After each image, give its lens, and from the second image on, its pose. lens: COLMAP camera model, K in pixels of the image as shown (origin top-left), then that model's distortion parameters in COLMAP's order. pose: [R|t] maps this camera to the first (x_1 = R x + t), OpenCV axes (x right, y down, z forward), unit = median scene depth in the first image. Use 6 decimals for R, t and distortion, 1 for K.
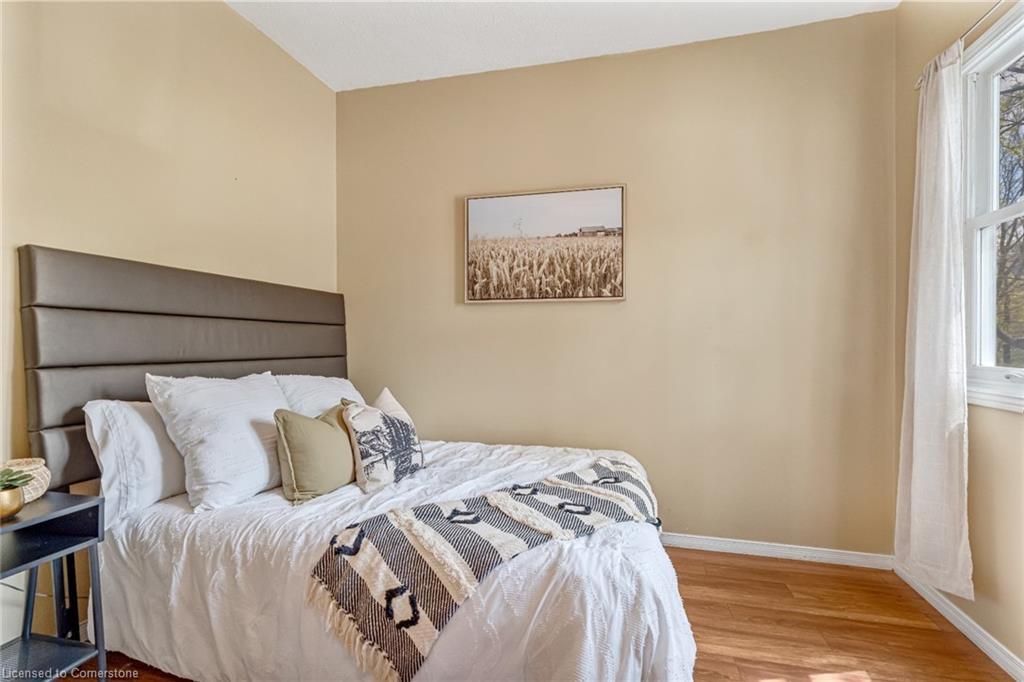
lens RADIAL K [[467.9, 0, 511.5], [0, 467.9, 344.2], [0, 0, 1]] dist [0.001600, 0.000418]
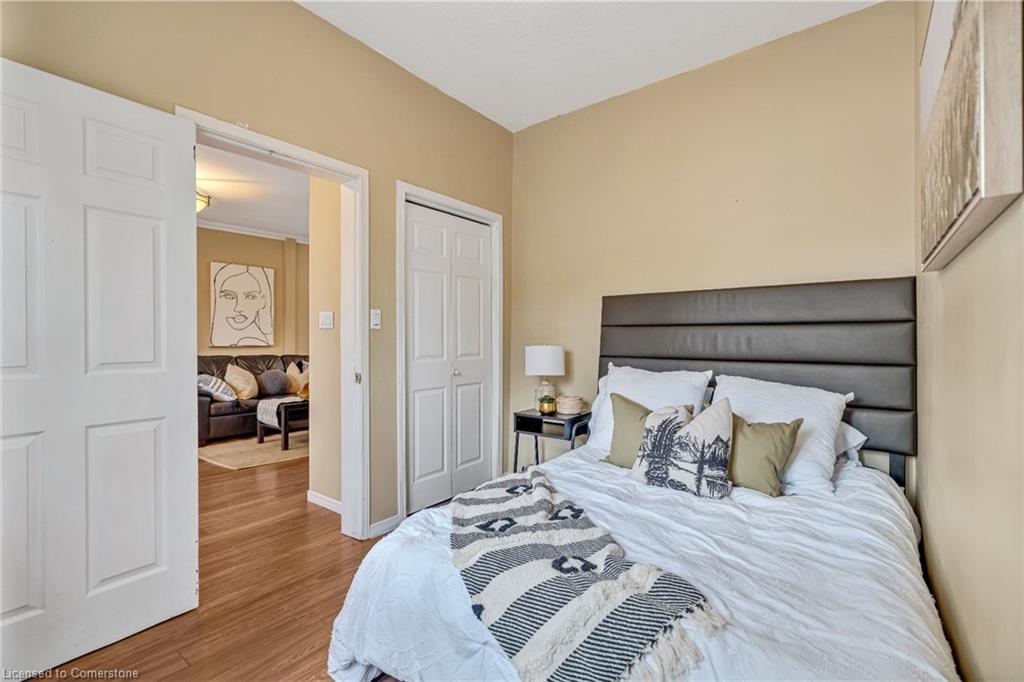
lens RADIAL K [[467.9, 0, 511.5], [0, 467.9, 344.2], [0, 0, 1]] dist [0.001600, 0.000418]
pose [[-0.392747, 0.008704, -0.919606, 0.599978], [-0.003979, 0.999930, 0.011163, -0.013661], [0.919638, 0.008044, -0.392684, 0.845868]]
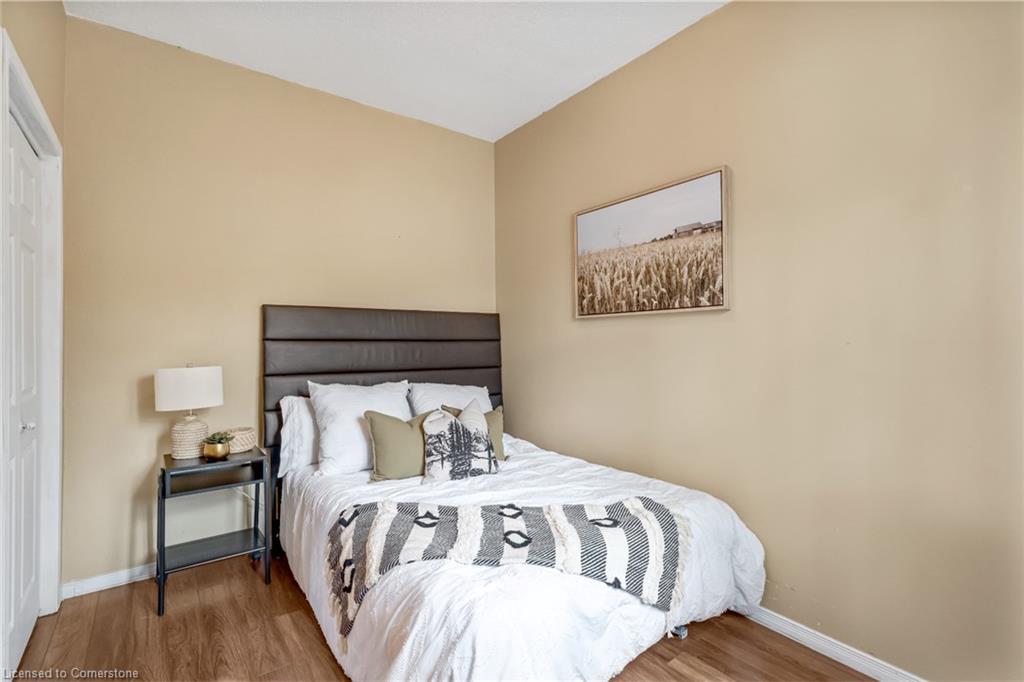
lens RADIAL K [[461.6, 0, 508.7], [0, 461.6, 341.6], [0, 0, 1]] dist [-0.001537, 0.000058]
pose [[0.776798, -0.007843, -0.629700, 0.446887], [0.004022, 0.999964, -0.007493, -0.033838], [0.629736, 0.003287, 0.776802, 0.143487]]
